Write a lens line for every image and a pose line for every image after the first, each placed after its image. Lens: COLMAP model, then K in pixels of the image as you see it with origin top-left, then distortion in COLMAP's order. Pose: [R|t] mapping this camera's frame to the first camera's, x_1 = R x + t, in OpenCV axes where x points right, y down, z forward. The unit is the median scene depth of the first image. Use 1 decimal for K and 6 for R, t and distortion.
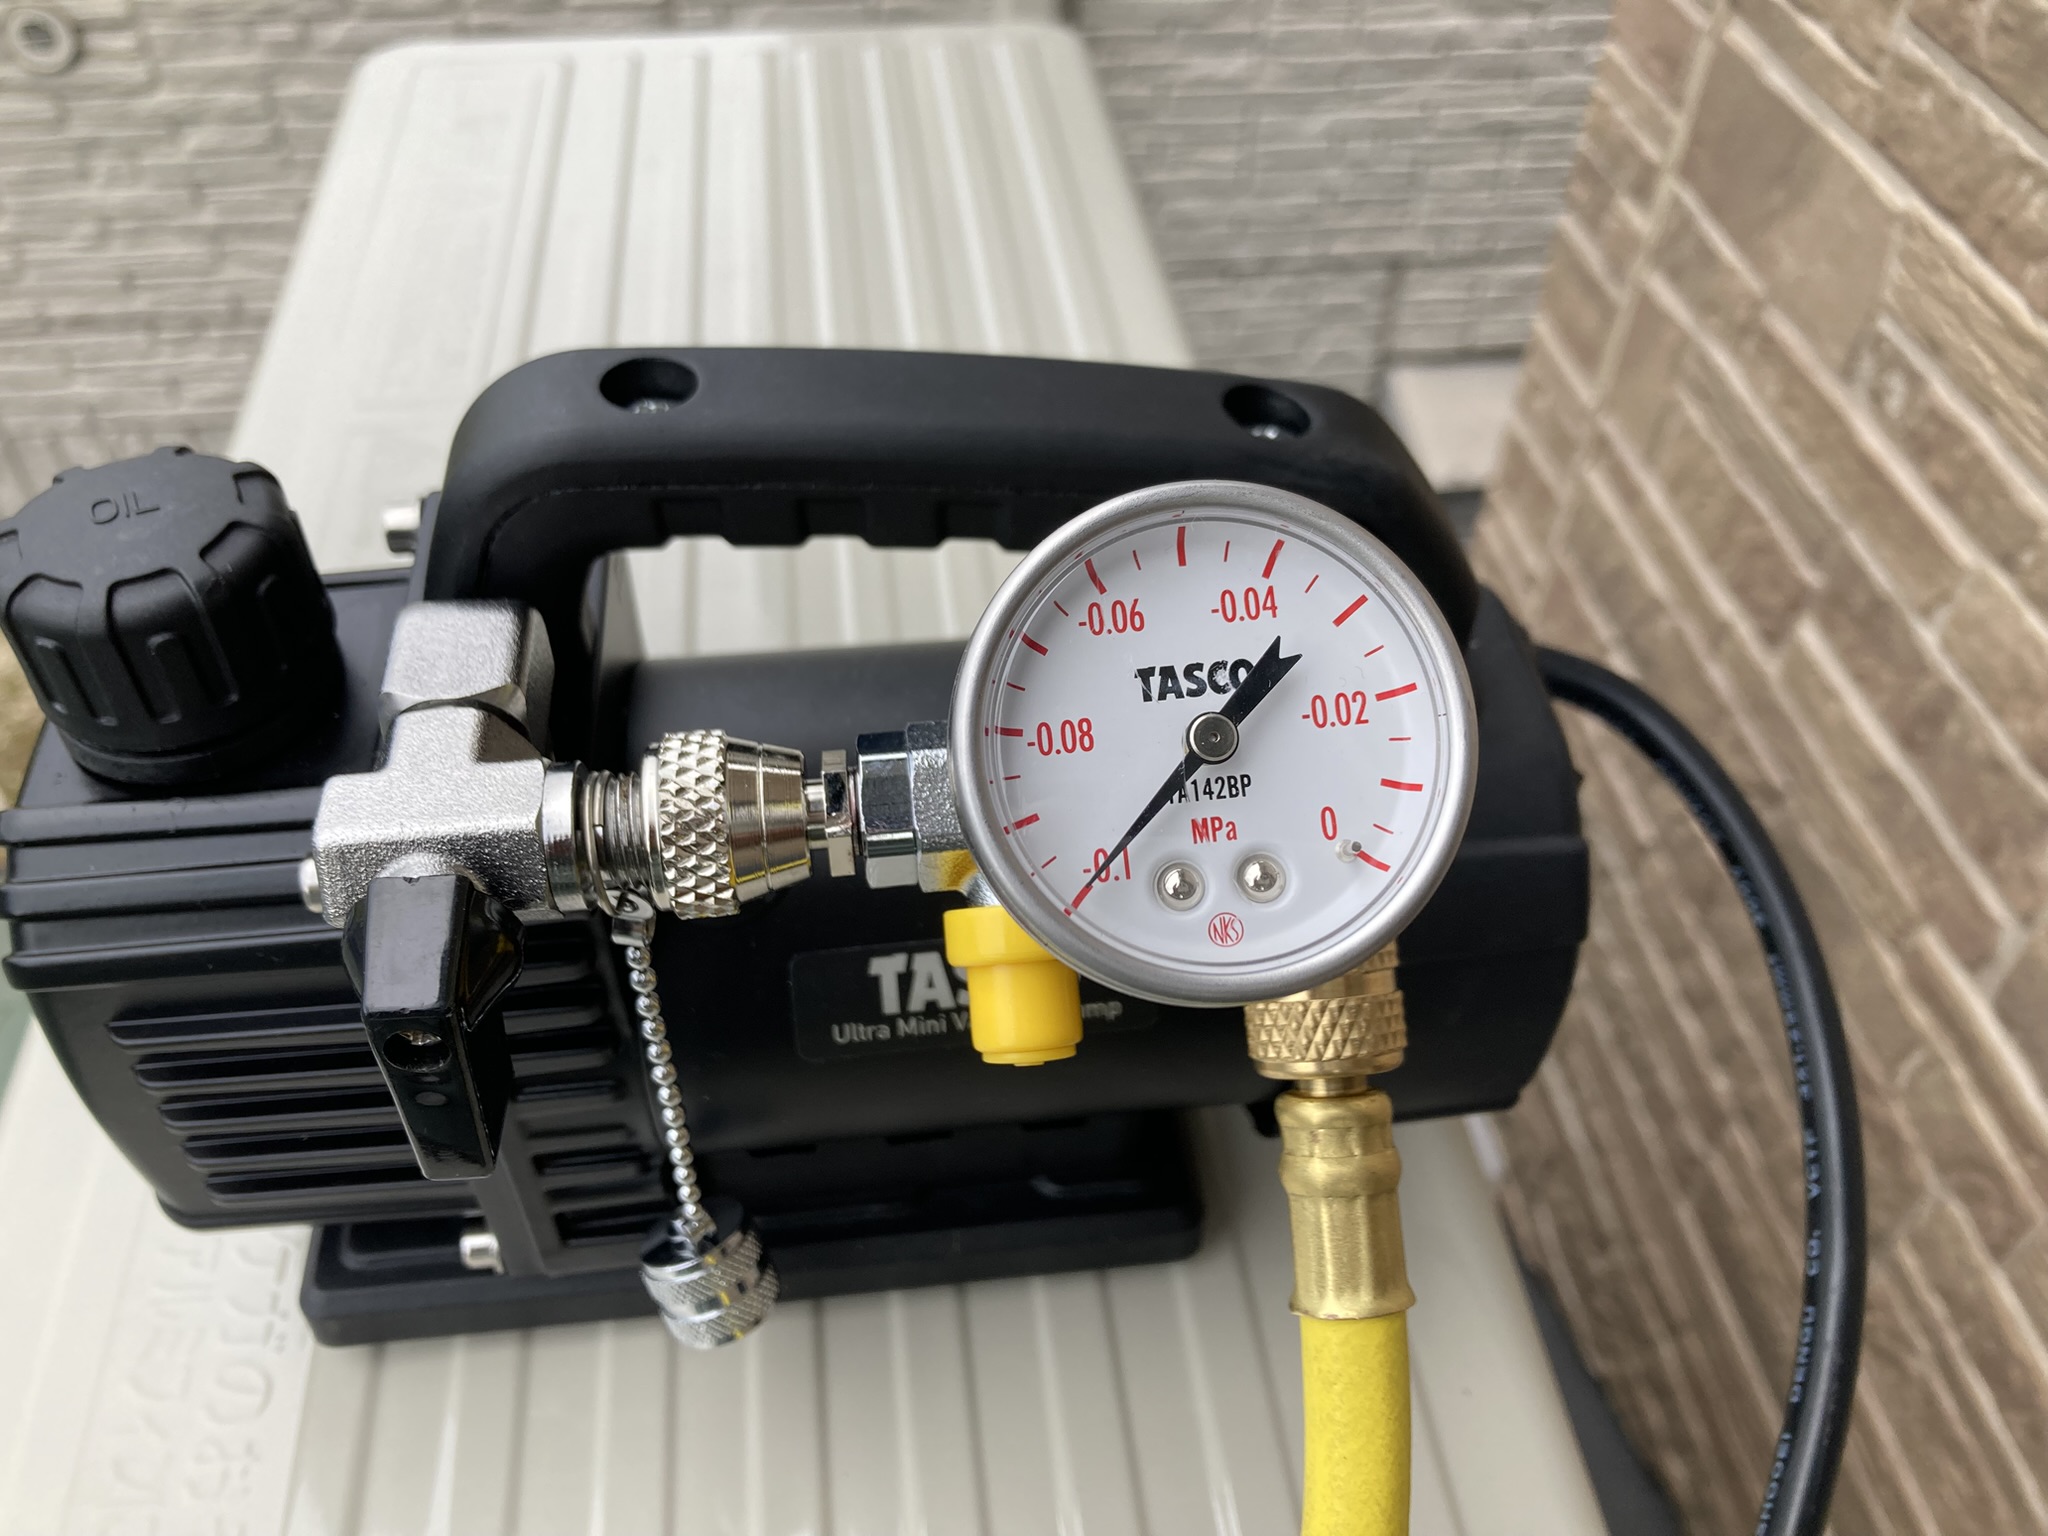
lens RADIAL K [[1698.0, 0, 1085.2], [0, 1698.0, 710.2], [0, 0, 1]] dist [-0.012460, 0.029278]
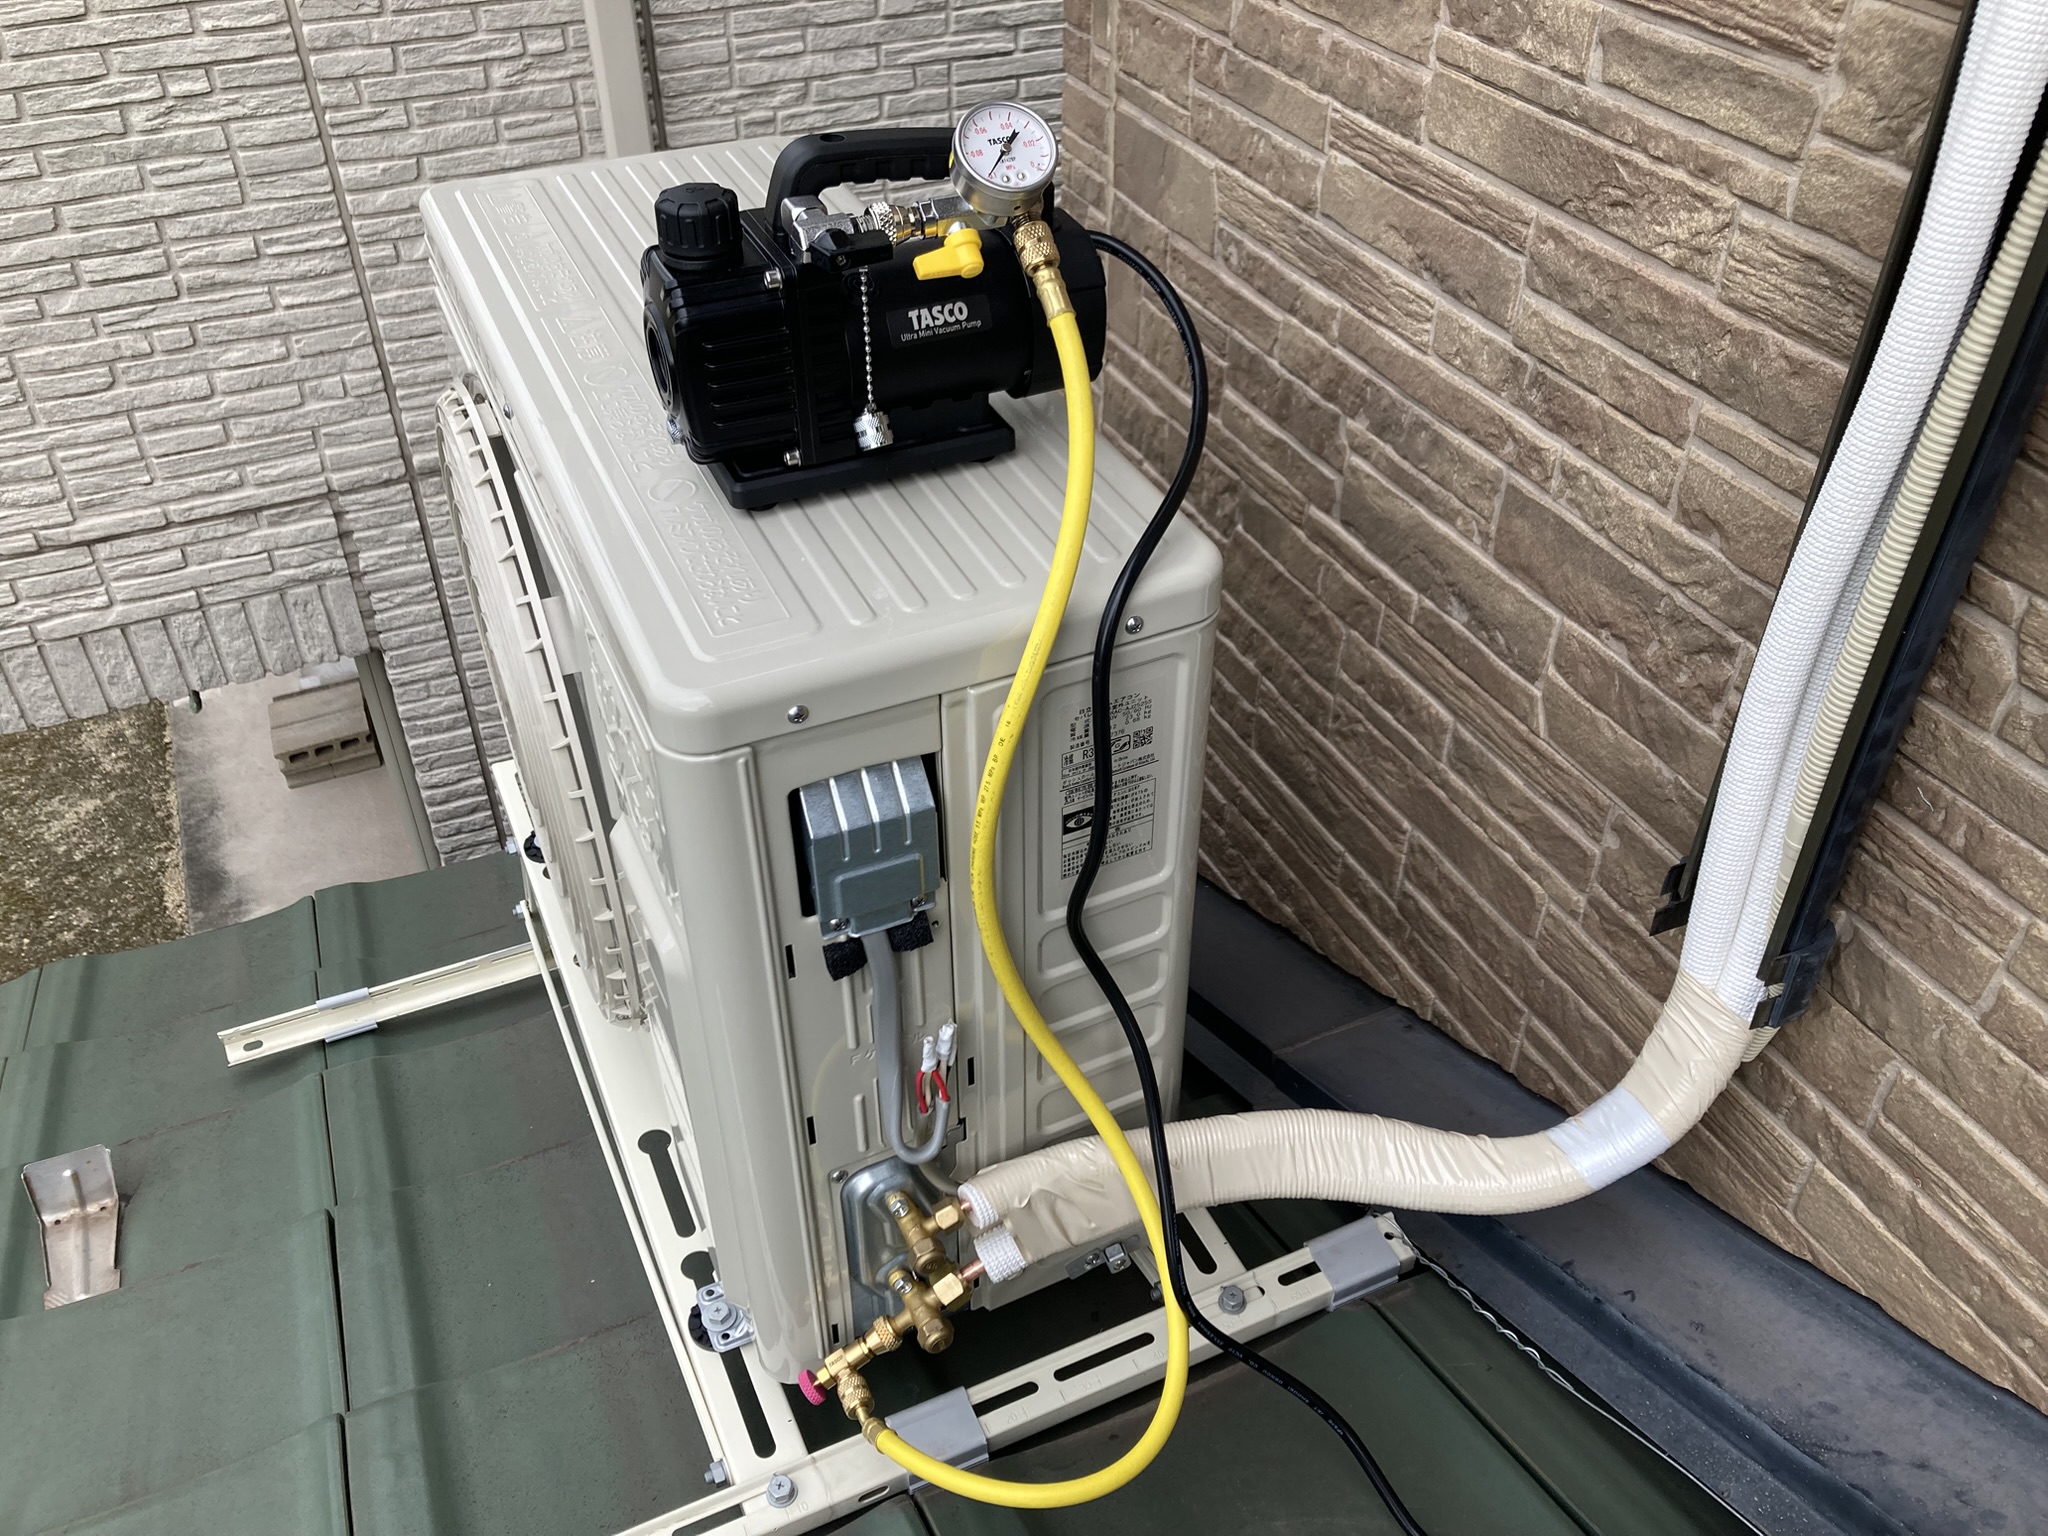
lens RADIAL K [[1698.0, 0, 1039.7], [0, 1698.0, 739.2], [0, 0, 1]] dist [-0.012460, 0.029278]
pose [[0.957619, -0.201707, 0.205622, -0.273909], [0.222507, 0.971358, -0.083392, 0.485355], [-0.182911, 0.125610, 0.975072, -0.849417]]
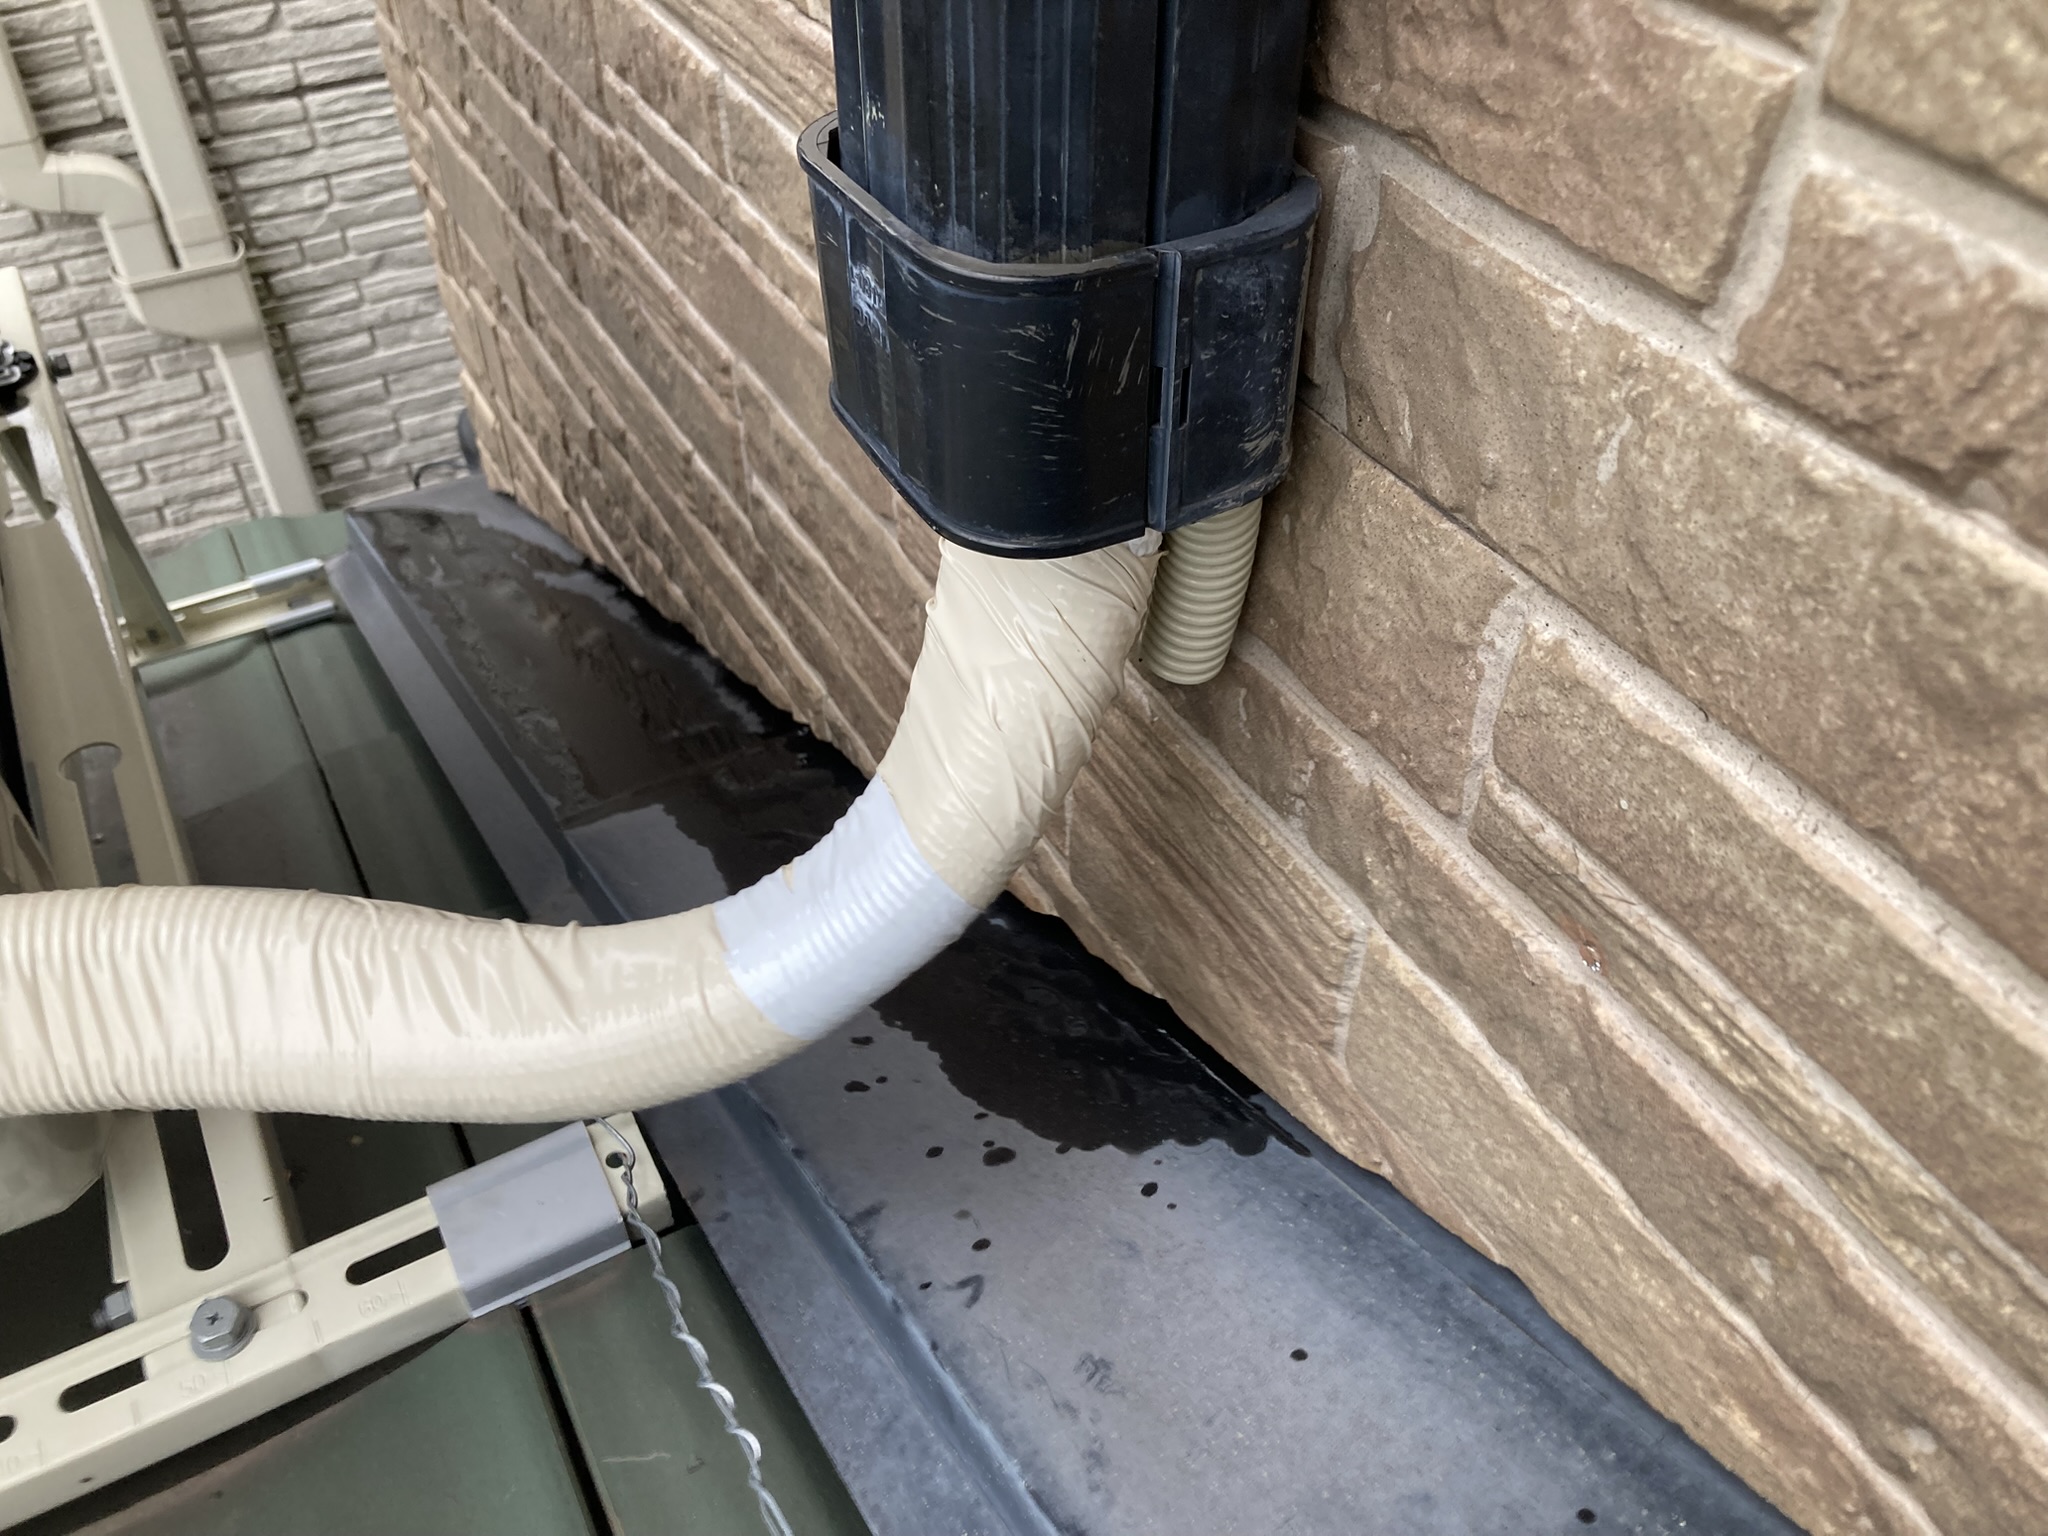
lens RADIAL K [[1698.0, 0, 1058.6], [0, 1698.0, 738.4], [0, 0, 1]] dist [-0.012460, 0.029278]
pose [[0.931043, -0.270259, 0.245192, 0.385477], [0.277406, 0.960737, 0.005590, 0.777593], [-0.237075, 0.062813, 0.969459, -0.010112]]
